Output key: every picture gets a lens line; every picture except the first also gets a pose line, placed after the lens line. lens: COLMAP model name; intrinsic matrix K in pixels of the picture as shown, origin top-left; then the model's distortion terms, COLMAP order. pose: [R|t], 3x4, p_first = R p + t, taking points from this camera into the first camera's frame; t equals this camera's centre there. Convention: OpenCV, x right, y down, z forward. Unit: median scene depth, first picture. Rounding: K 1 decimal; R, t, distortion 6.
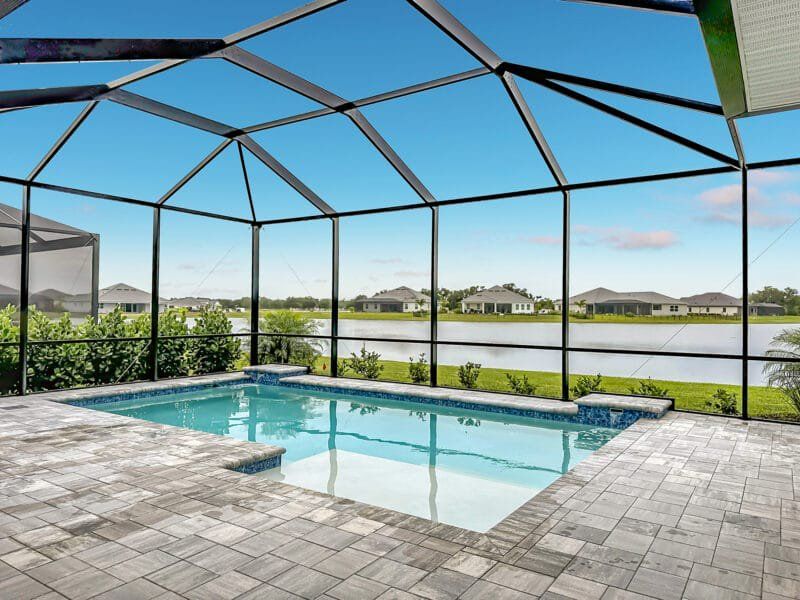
lens RADIAL K [[565.0, 0, 398.7], [0, 565.0, 300.0], [0, 0, 1]] dist [0.069802, -0.073496]
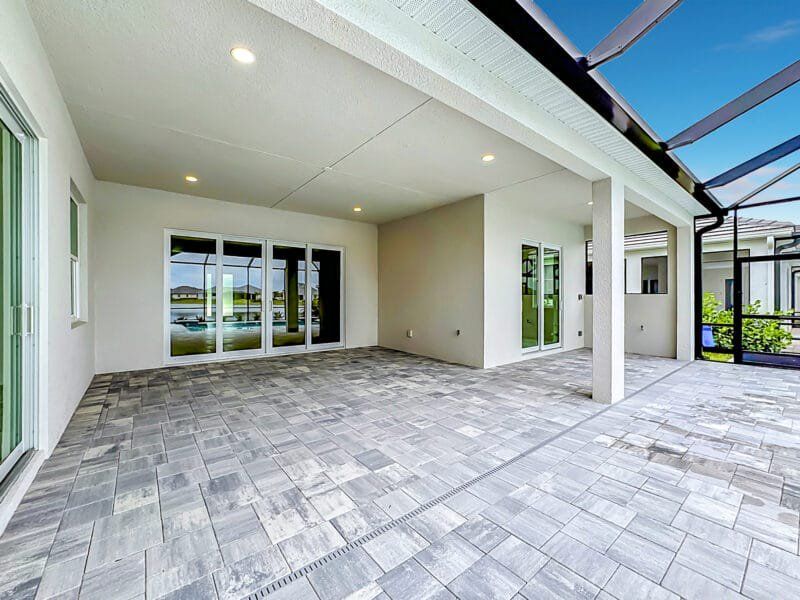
lens RADIAL K [[329.4, 0, 399.8], [0, 329.4, 302.6], [0, 0, 1]] dist [-0.038394, 0.015939]
pose [[-0.298869, 0.002354, -0.954291, 0.199016], [0.012478, 0.999921, -0.001441, 0.006199], [0.954213, -0.012338, -0.298874, 0.277061]]
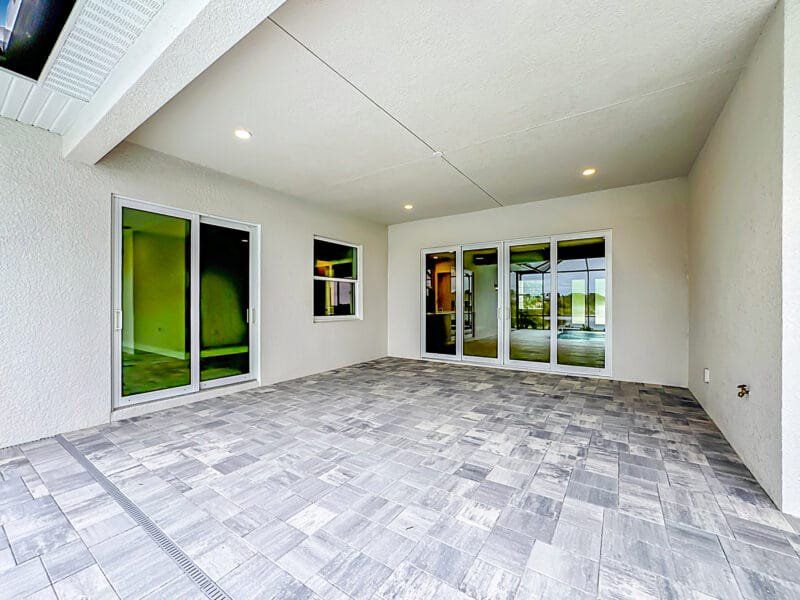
lens RADIAL K [[329.4, 0, 399.8], [0, 329.4, 302.6], [0, 0, 1]] dist [-0.038394, 0.015939]
pose [[-0.999941, -0.010711, -0.002026, -0.308684], [-0.010654, 0.999599, -0.026237, 0.006292], [0.002306, -0.026214, -0.999654, 0.503801]]
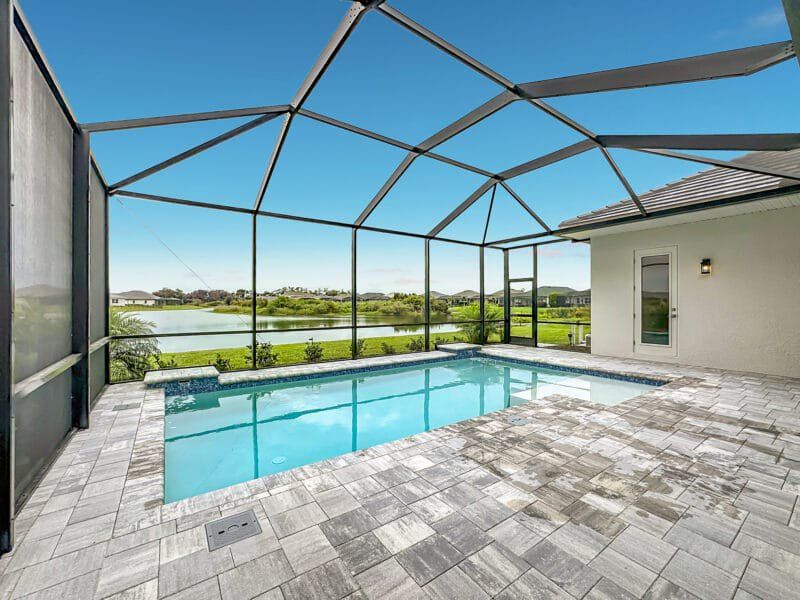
lens RADIAL K [[329.4, 0, 399.8], [0, 329.4, 302.6], [0, 0, 1]] dist [-0.038394, 0.015939]
pose [[0.354265, -0.008903, 0.935103, -0.842428], [-0.010390, 0.999855, 0.013455, 0.001850], [-0.935087, -0.014482, 0.354121, 0.772162]]
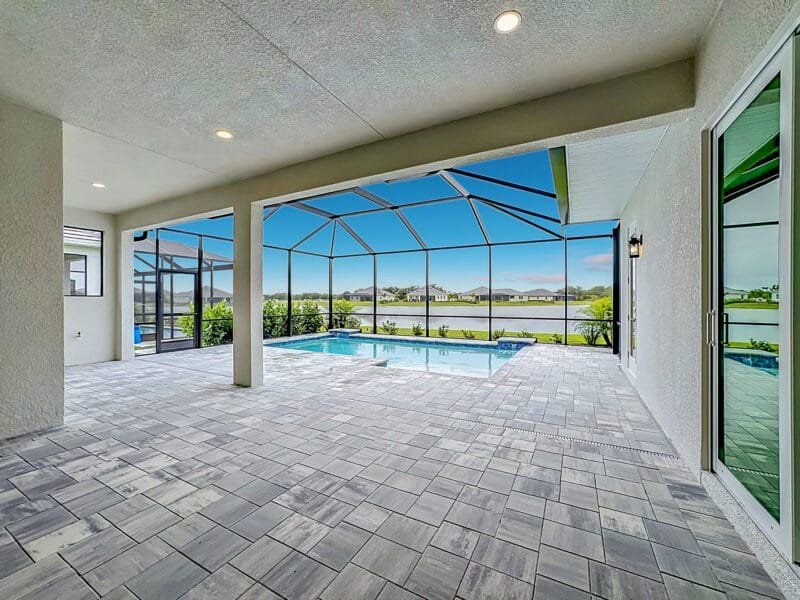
lens RADIAL K [[329.4, 0, 399.8], [0, 329.4, 302.6], [0, 0, 1]] dist [-0.038394, 0.015939]
pose [[0.995270, -0.010655, 0.096562, -0.200209], [0.008074, 0.999601, 0.027079, -0.010374], [-0.096812, -0.026171, 0.994959, -0.262775]]
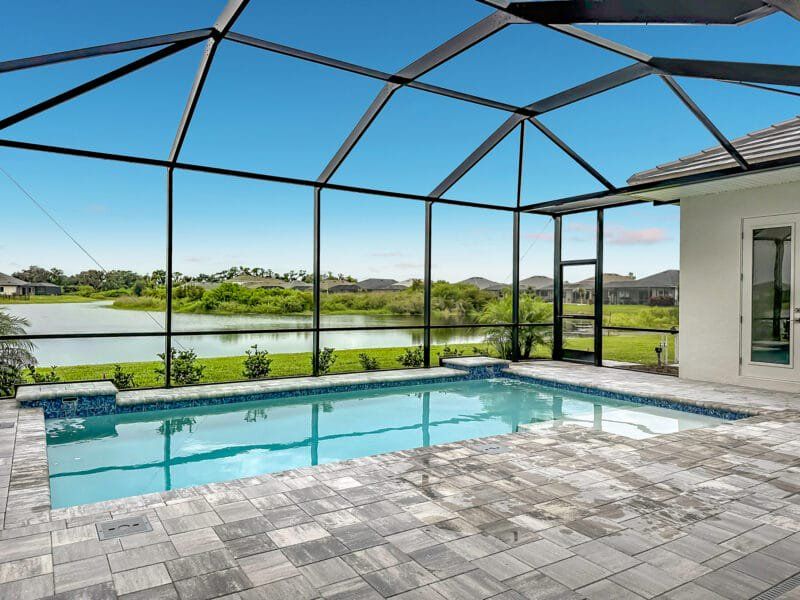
lens RADIAL K [[553.3, 0, 402.3], [0, 553.3, 293.8], [0, 0, 1]] dist [0.052078, -0.065261]
pose [[0.394061, -0.002729, 0.919080, -0.957264], [-0.020829, 0.999712, 0.011899, -0.002402], [-0.918848, -0.023833, 0.393891, 0.627142]]
